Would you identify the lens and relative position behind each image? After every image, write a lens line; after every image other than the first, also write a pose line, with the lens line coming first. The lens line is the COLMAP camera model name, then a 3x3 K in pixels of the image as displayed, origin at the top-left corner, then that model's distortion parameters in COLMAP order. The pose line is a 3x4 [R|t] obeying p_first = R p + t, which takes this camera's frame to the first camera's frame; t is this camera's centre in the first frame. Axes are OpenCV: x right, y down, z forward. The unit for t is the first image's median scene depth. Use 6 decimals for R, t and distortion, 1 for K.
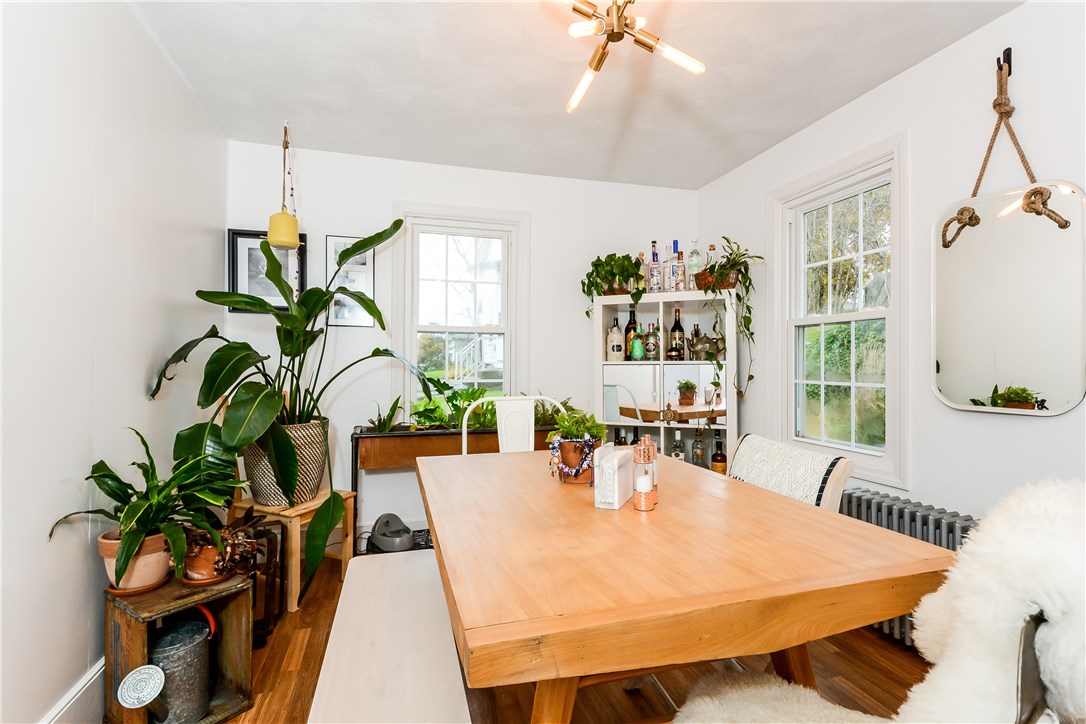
lens RADIAL K [[519.4, 0, 544.2], [0, 519.4, 365.4], [0, 0, 1]] dist [-0.000952, -0.001857]
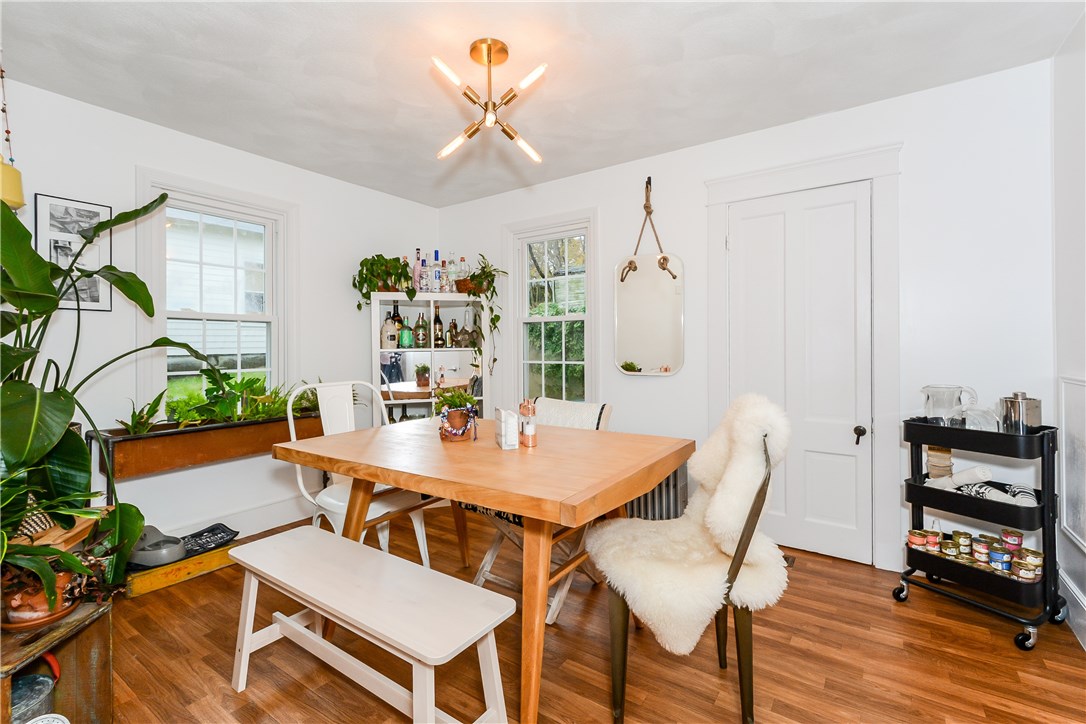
lens RADIAL K [[488.2, 0, 547.4], [0, 488.2, 350.5], [0, 0, 1]] dist [-0.002098, -0.001188]
pose [[0.774279, -0.012153, 0.632728, -0.300481], [0.012206, 0.999916, 0.004269, -0.005291], [-0.632727, 0.004418, 0.774362, -0.067576]]
